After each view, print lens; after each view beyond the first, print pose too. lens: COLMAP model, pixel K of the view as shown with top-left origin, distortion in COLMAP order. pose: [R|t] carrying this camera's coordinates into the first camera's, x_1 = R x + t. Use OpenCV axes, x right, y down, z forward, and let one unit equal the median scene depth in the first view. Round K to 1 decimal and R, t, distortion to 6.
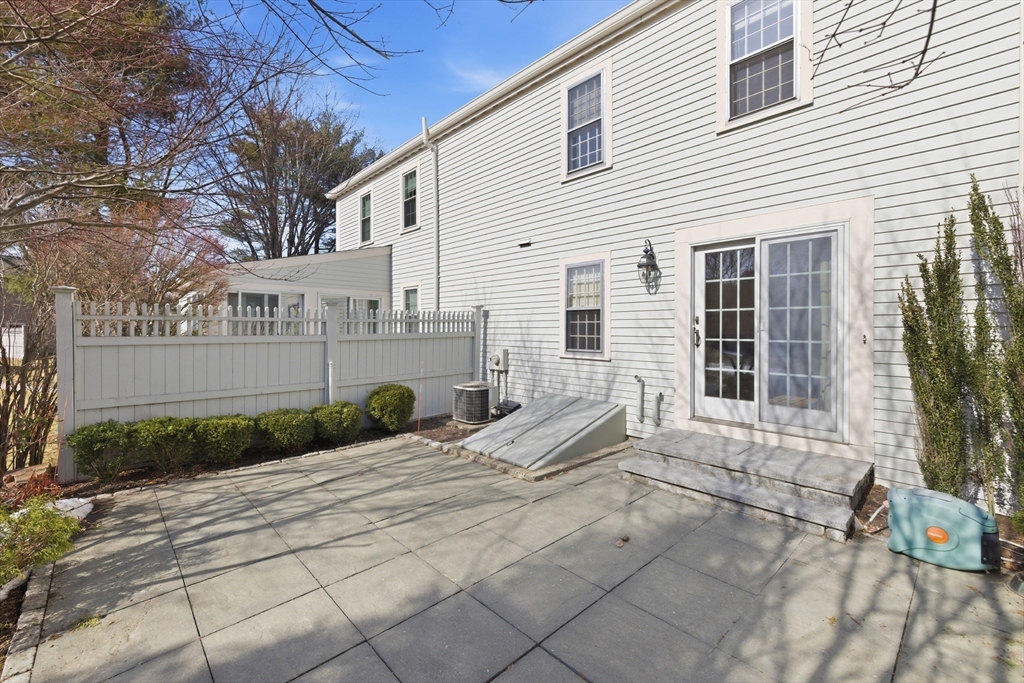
lens RADIAL K [[436.6, 0, 505.9], [0, 436.6, 334.5], [0, 0, 1]] dist [0.008028, -0.000396]
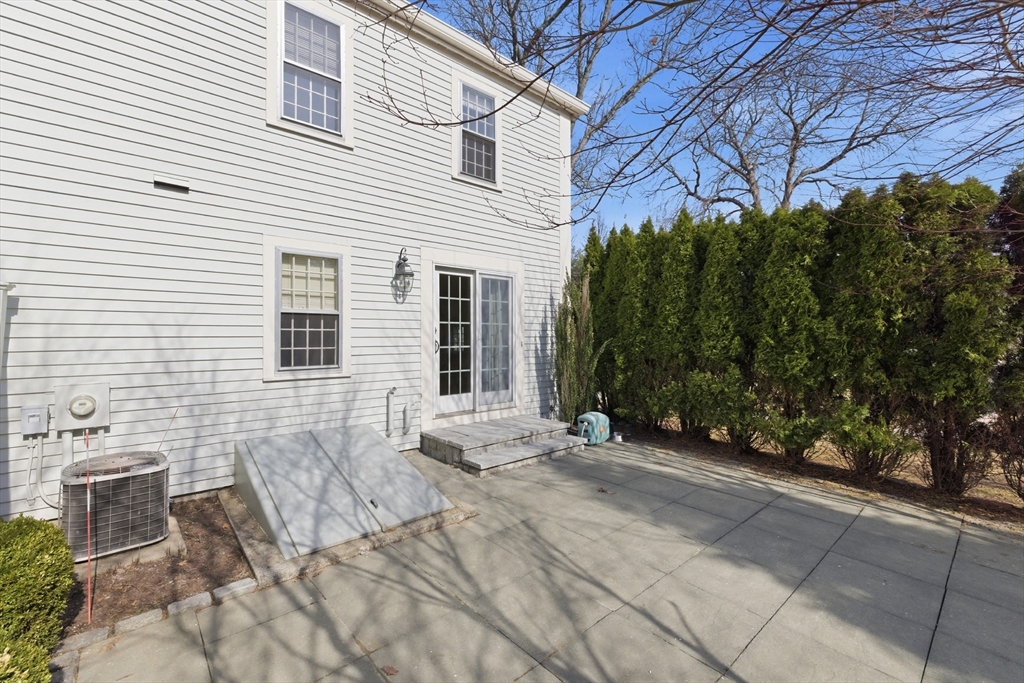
lens RADIAL K [[436.6, 0, 510.5], [0, 436.6, 337.9], [0, 0, 1]] dist [0.008028, -0.000396]
pose [[0.021942, -0.005832, 0.999742, -0.728004], [0.011941, 0.999913, 0.005571, -0.018365], [-0.999688, 0.011815, 0.022010, 0.814071]]
